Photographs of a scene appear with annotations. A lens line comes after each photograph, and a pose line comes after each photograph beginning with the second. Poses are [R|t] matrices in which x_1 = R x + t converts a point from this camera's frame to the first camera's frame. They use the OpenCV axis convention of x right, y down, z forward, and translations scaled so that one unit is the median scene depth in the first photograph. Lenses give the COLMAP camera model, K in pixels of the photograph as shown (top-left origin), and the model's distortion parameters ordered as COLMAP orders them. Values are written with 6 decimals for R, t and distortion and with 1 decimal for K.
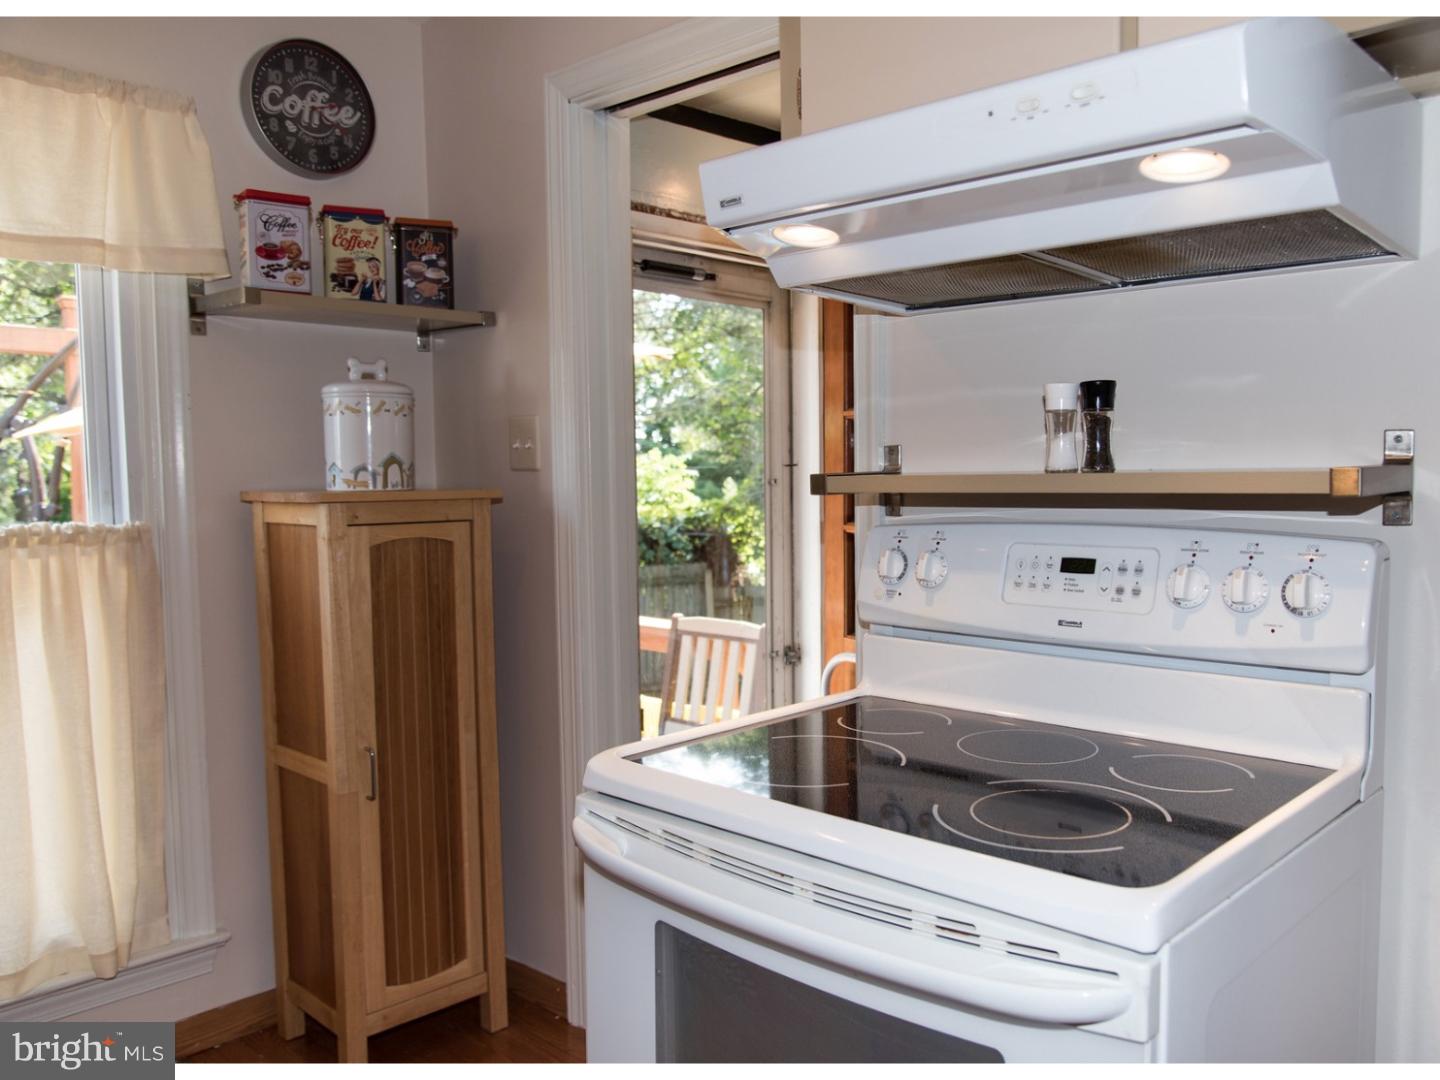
lens RADIAL K [[1092.5, 0, 722.4], [0, 1092.5, 565.0], [0, 0, 1]] dist [-0.014390, -0.003337]
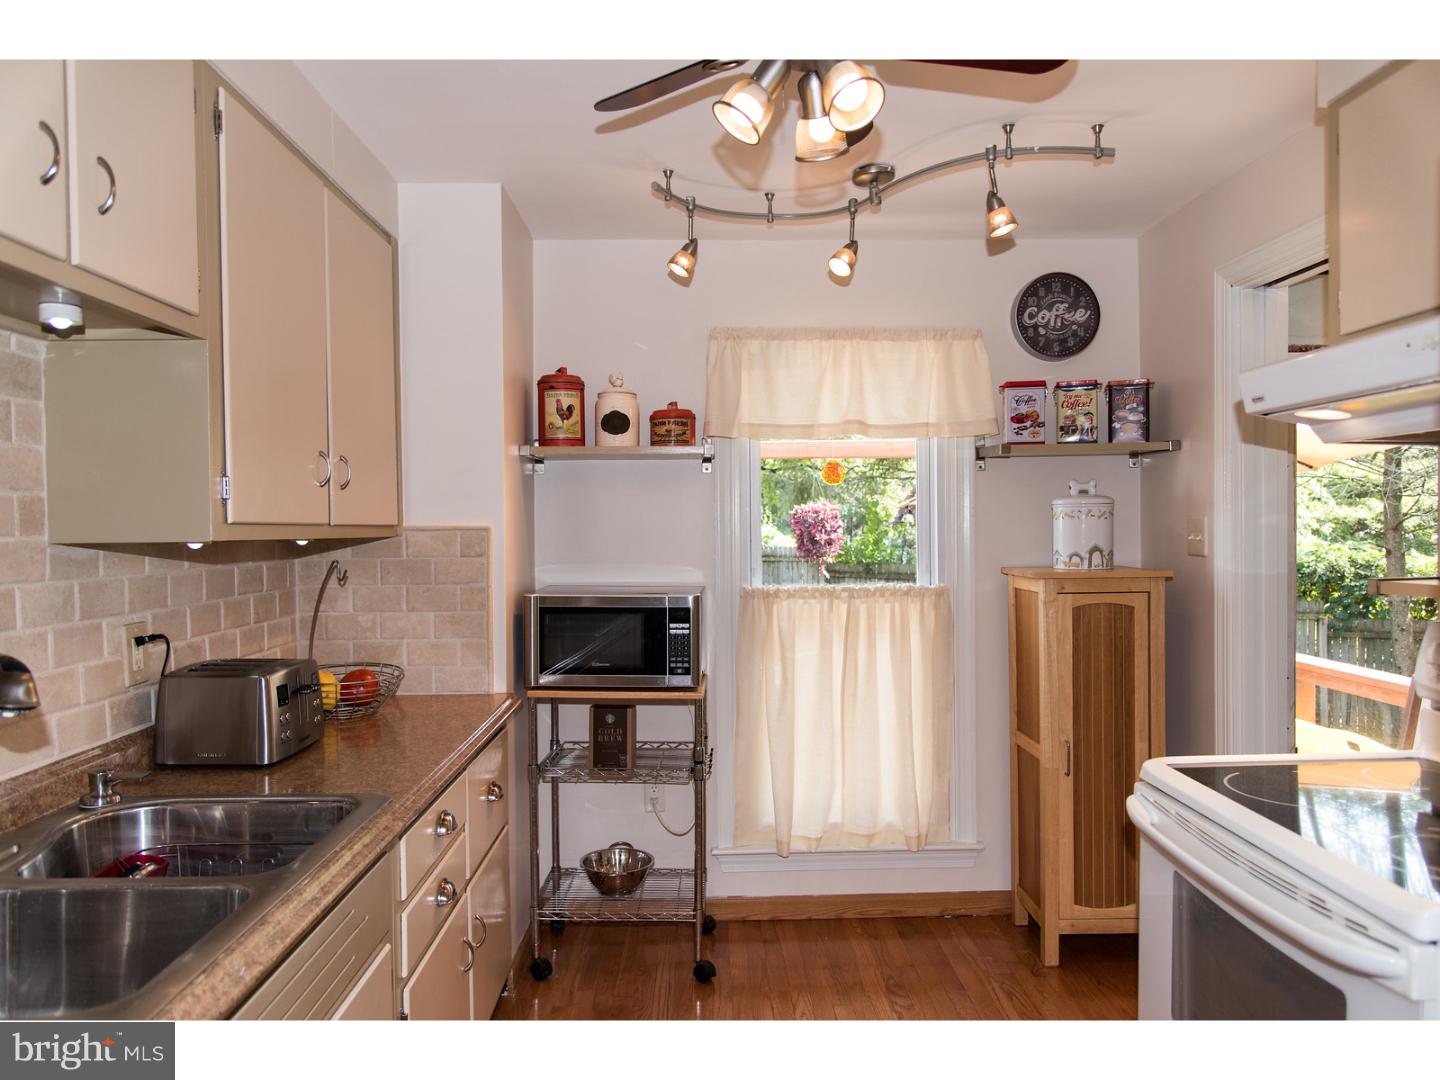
lens RADIAL K [[978.2, 0, 716.0], [0, 978.2, 546.2], [0, 0, 1]] dist [0.007422, -0.004118]
pose [[0.686070, 0.015117, -0.727379, 0.322437], [-0.045180, 0.998740, -0.021857, -0.049544], [0.726132, 0.047859, 0.685888, -0.294700]]
